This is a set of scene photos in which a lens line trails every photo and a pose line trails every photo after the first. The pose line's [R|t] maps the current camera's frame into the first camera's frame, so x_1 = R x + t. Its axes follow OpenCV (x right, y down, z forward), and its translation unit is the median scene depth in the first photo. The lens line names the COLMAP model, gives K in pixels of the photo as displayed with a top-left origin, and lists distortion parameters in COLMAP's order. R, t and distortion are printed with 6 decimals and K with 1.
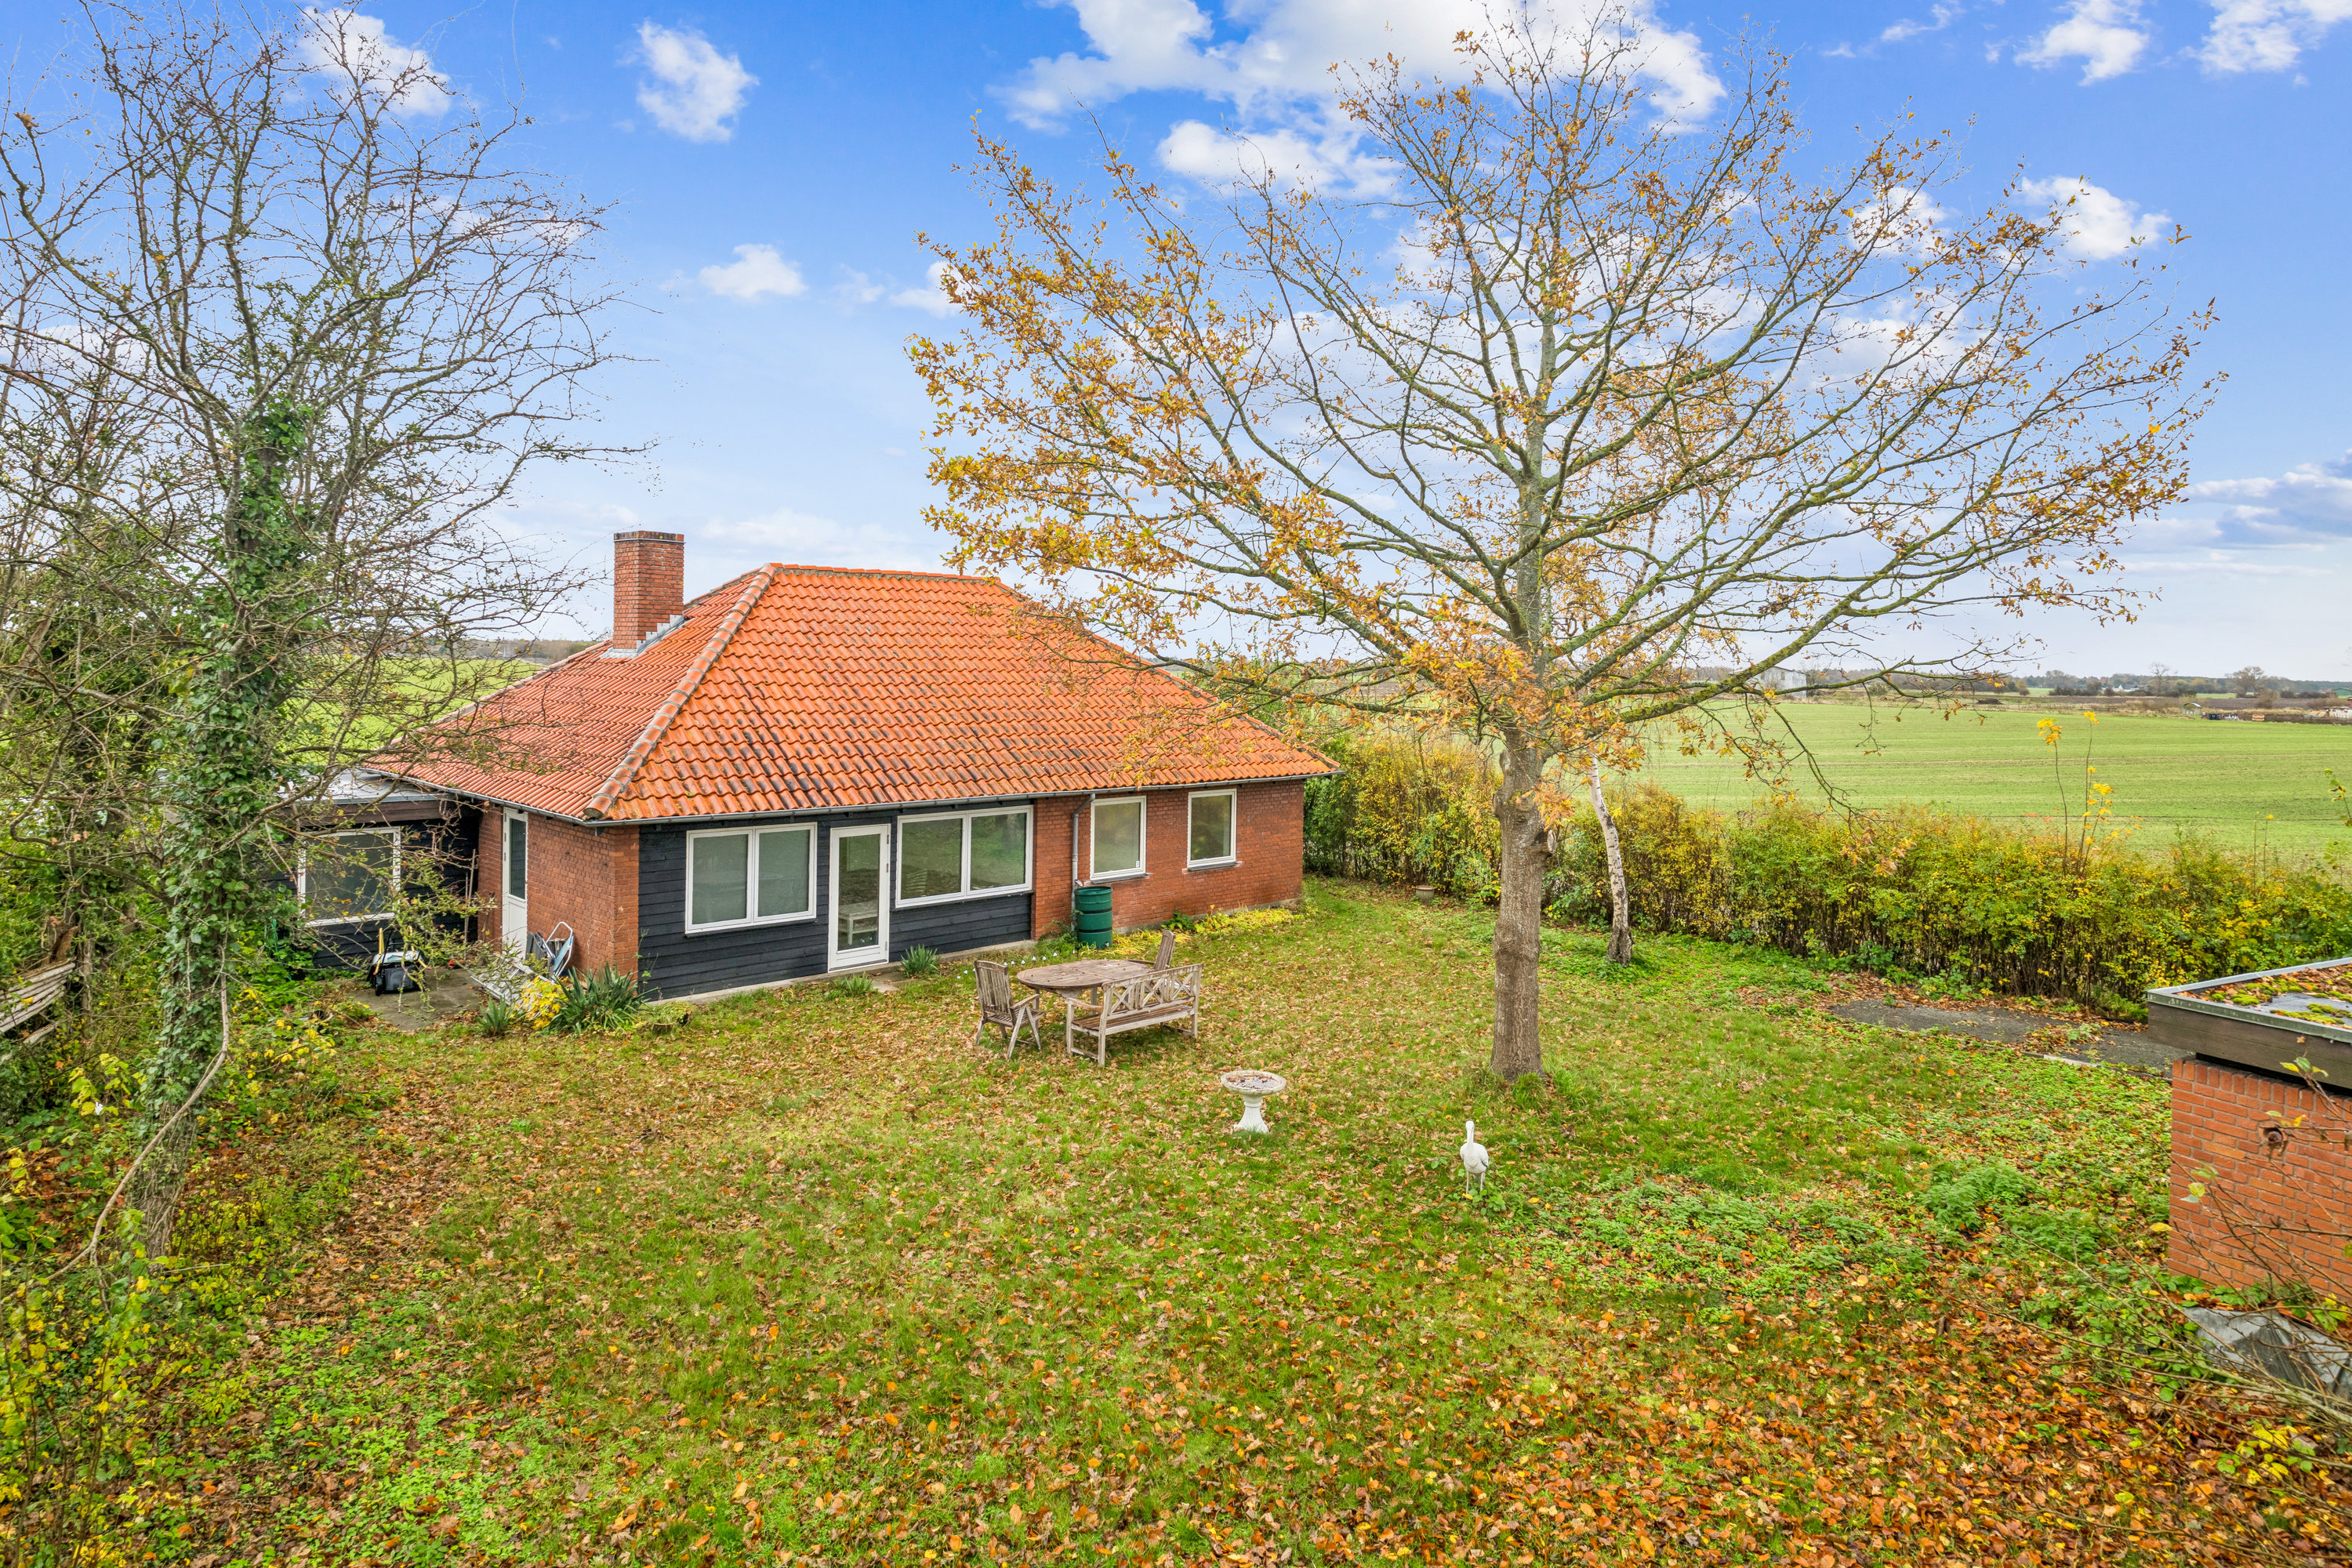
lens RADIAL K [[1371.6, 0, 1169.0], [0, 1371.6, 638.0], [0, 0, 1]] dist [-0.003362, 0.003518]
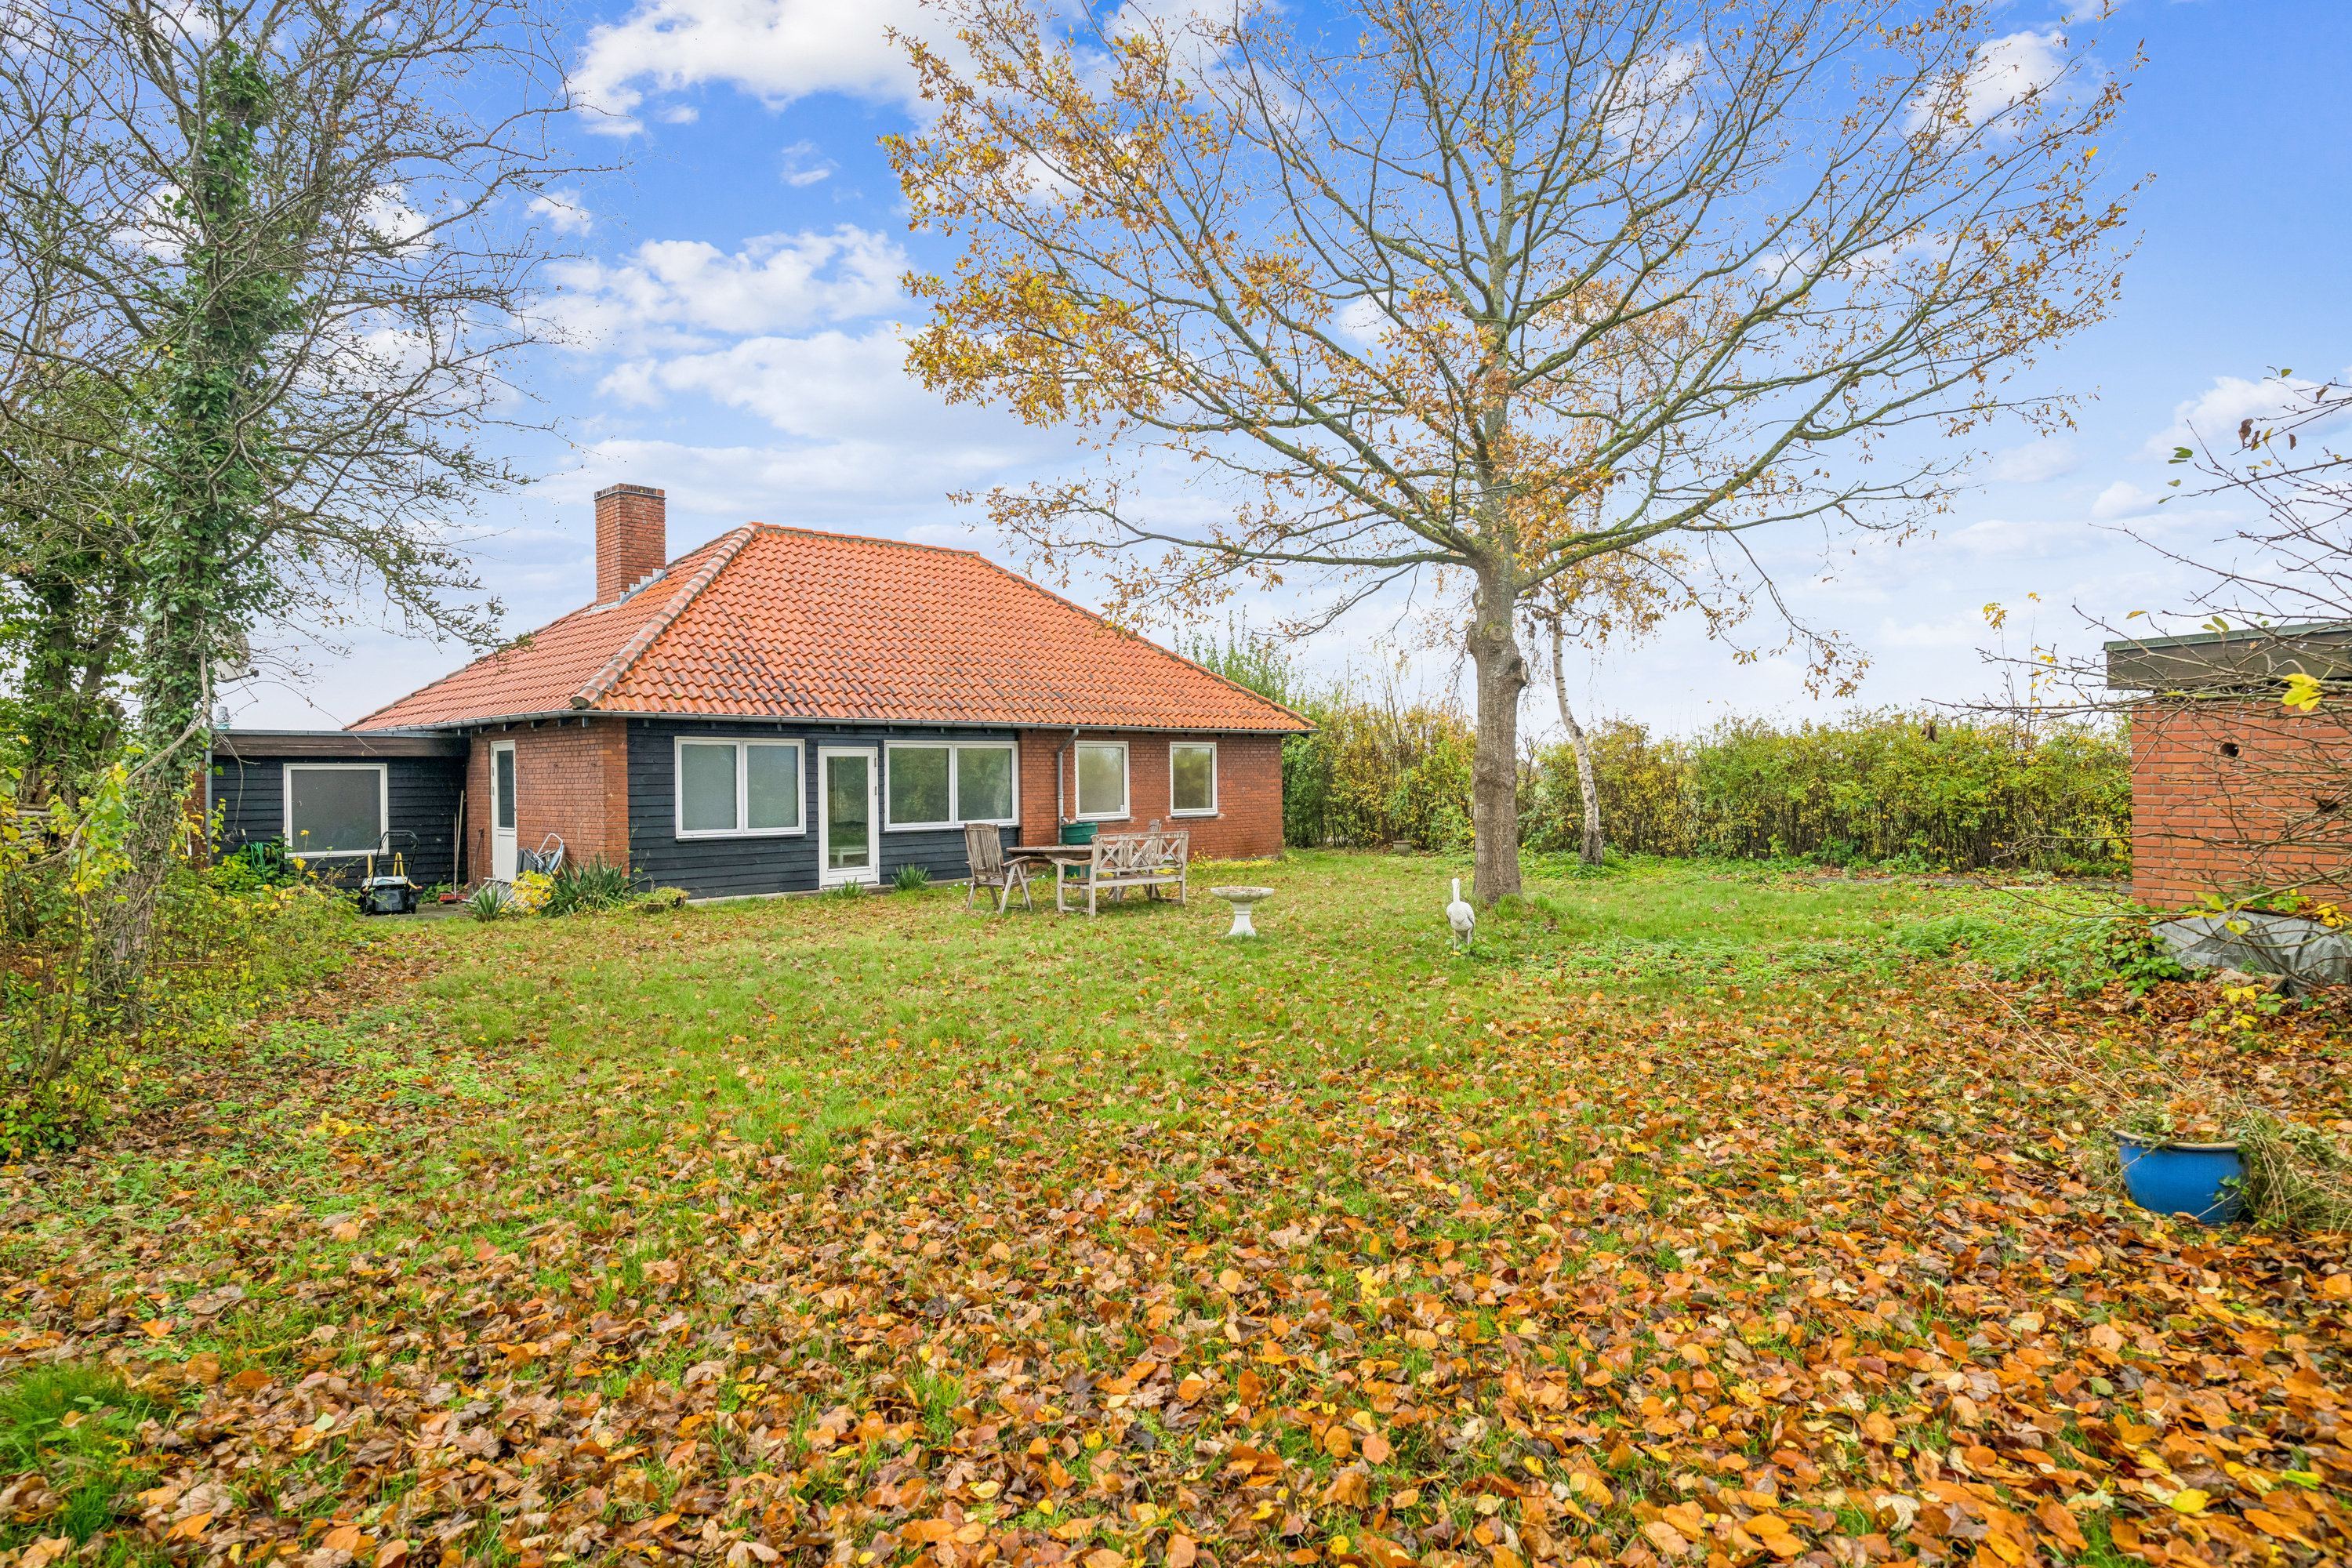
lens RADIAL K [[1330.2, 0, 1183.3], [0, 1330.2, 746.2], [0, 0, 1]] dist [-0.002472, 0.000869]
pose [[0.999166, -0.028782, 0.028966, -0.005444], [0.028923, 0.999572, -0.004456, 0.150311], [-0.028826, 0.005290, 0.999570, 0.009075]]
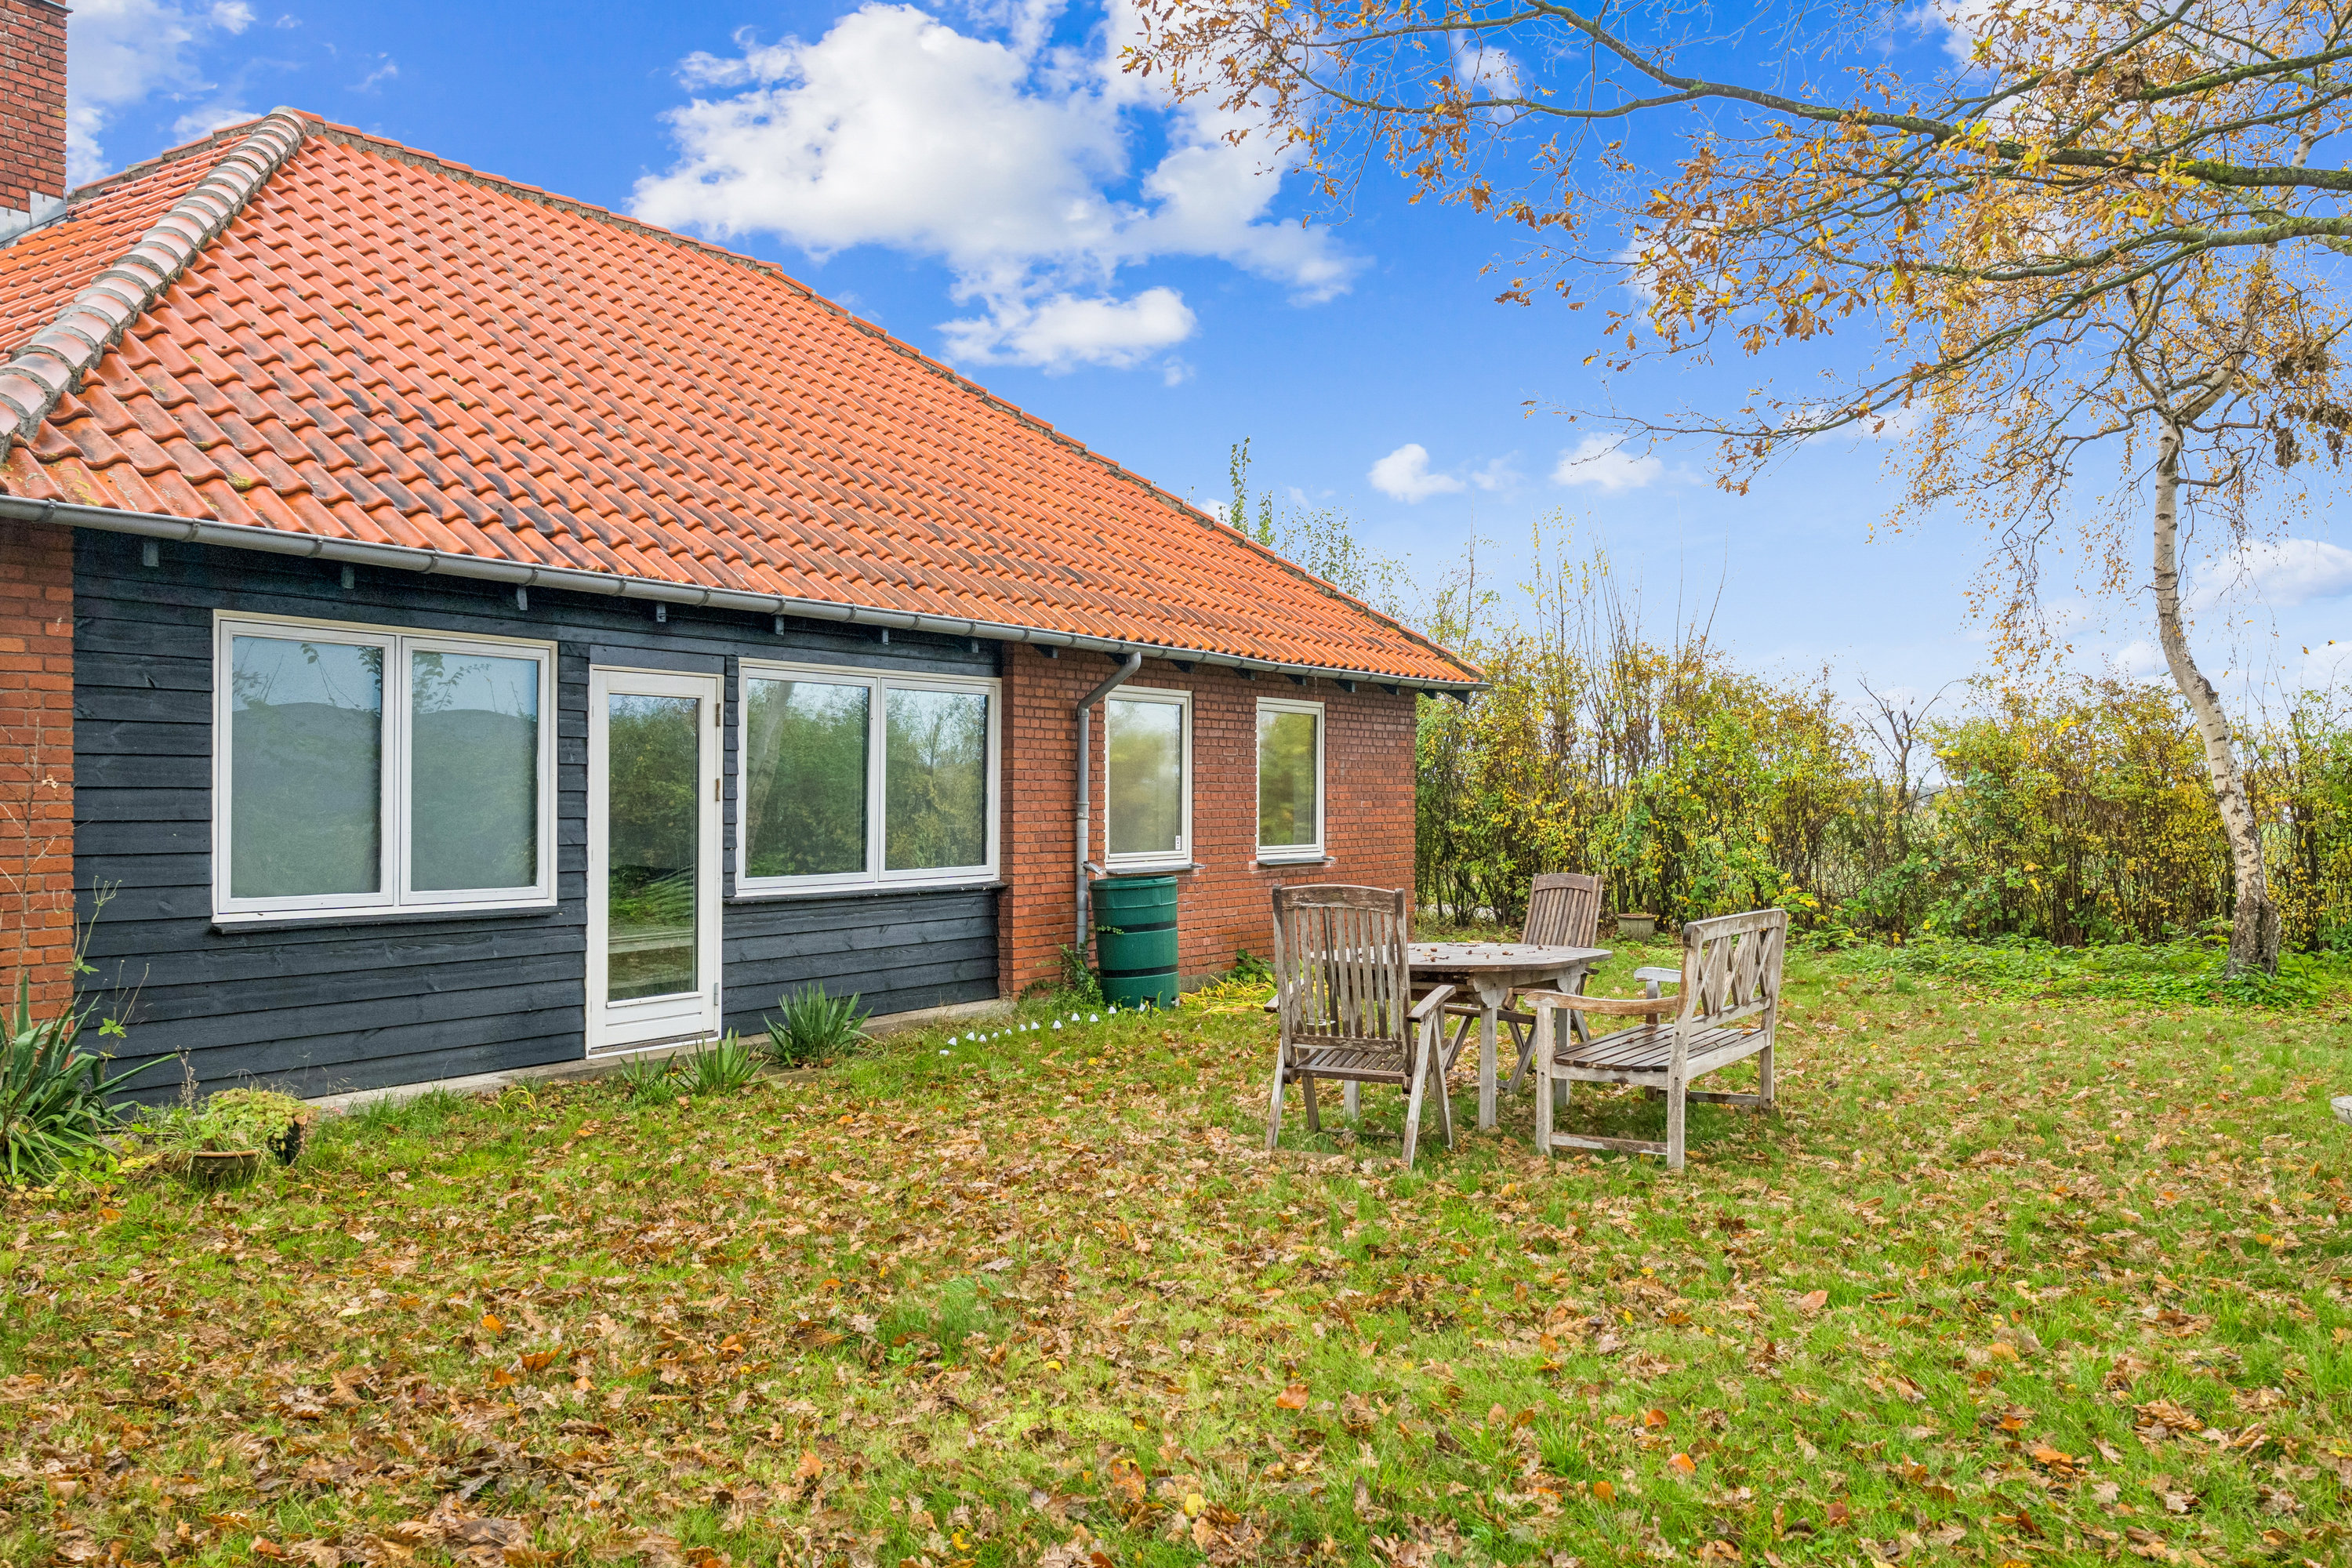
lens RADIAL K [[2022.8, 0, 1182.6], [0, 2022.8, 756.6], [0, 0, 1]] dist [-0.003237, -0.004051]
pose [[0.965315, -0.011154, 0.260849, -0.234342], [0.011190, 0.999936, 0.001347, 0.163965], [-0.260847, 0.001618, 0.965379, 0.434648]]
